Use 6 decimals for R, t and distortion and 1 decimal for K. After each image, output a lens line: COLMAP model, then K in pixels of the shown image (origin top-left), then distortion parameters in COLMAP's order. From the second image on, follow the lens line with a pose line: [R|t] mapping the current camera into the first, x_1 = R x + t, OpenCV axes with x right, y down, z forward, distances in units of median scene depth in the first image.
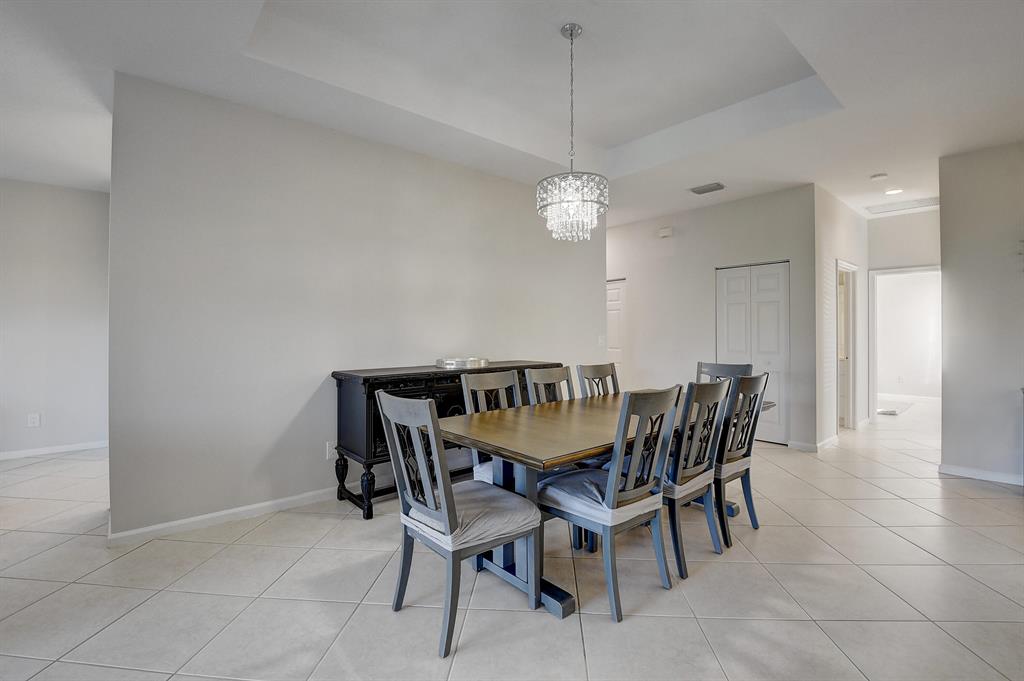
lens RADIAL K [[450.6, 0, 509.7], [0, 450.6, 329.0], [0, 0, 1]] dist [0.029502, -0.041485]
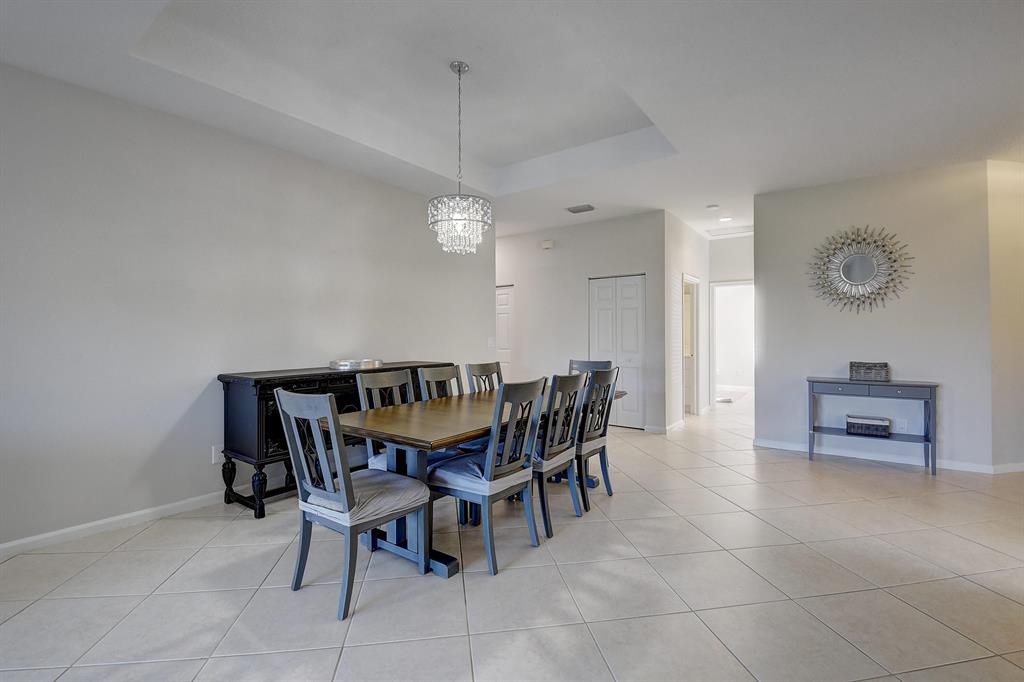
lens RADIAL K [[450.6, 0, 509.7], [0, 450.6, 329.5], [0, 0, 1]] dist [0.029502, -0.041485]
pose [[0.973989, 0.001231, 0.226590, 0.003671], [-0.000606, 0.999996, -0.002831, -0.002060], [-0.226592, 0.002620, 0.973986, -0.128556]]
